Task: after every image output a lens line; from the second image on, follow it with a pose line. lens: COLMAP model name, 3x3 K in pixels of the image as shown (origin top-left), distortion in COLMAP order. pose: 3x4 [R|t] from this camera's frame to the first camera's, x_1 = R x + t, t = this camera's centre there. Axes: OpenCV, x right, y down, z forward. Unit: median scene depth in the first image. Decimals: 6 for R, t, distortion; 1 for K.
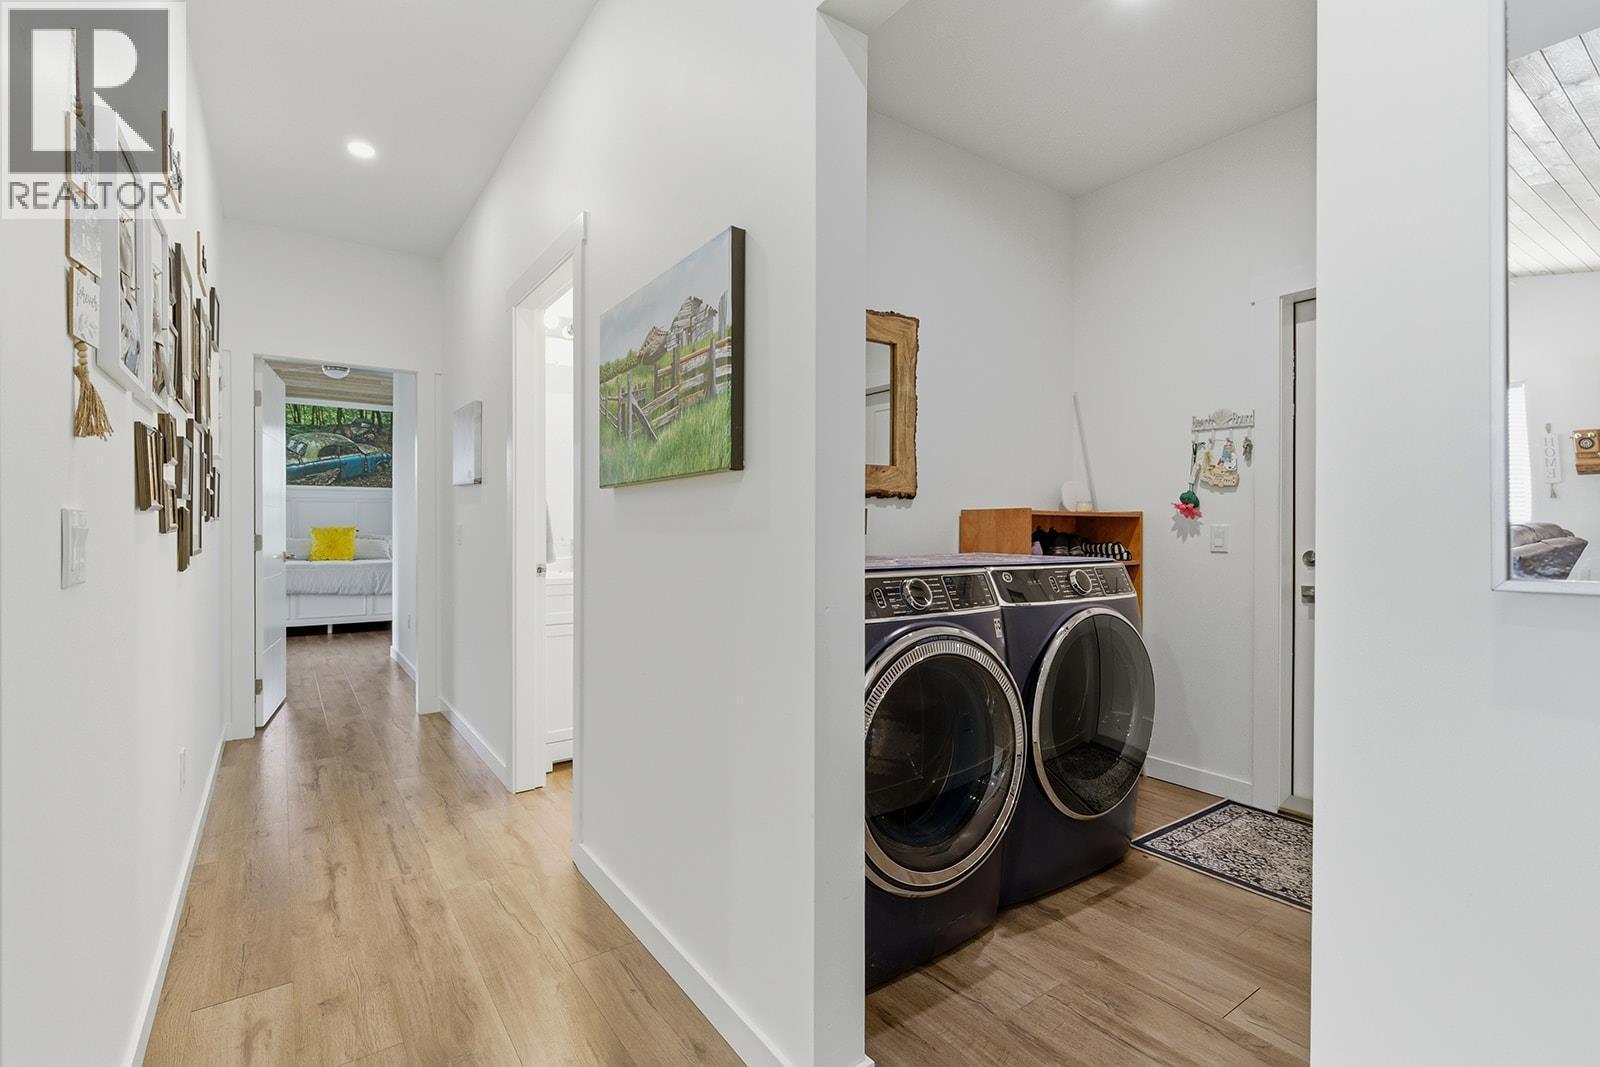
lens RADIAL K [[739.6, 0, 791.2], [0, 739.6, 534.5], [0, 0, 1]] dist [0.006013, -0.001103]
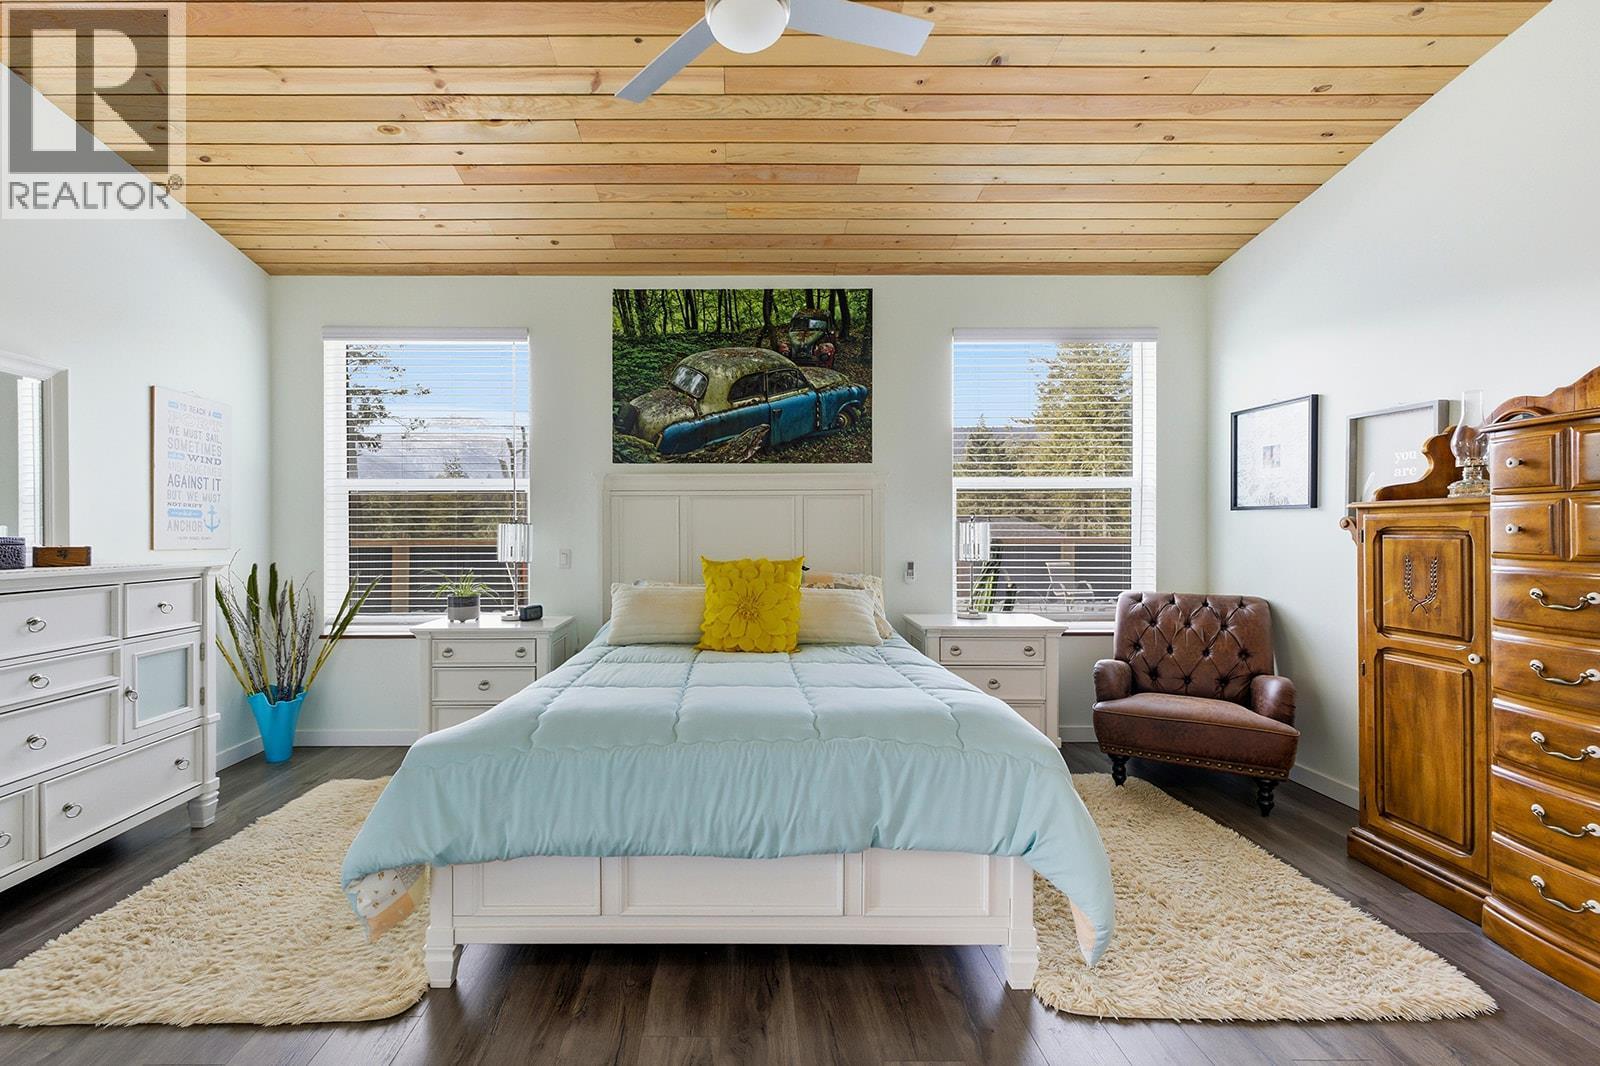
lens RADIAL K [[739.6, 0, 800.7], [0, 739.6, 528.4], [0, 0, 1]] dist [0.006013, -0.001103]
pose [[0.871271, -0.001012, -0.490801, -0.237217], [-0.000194, 0.999997, -0.002405, -0.015161], [0.490802, 0.002191, 0.871268, 0.395025]]
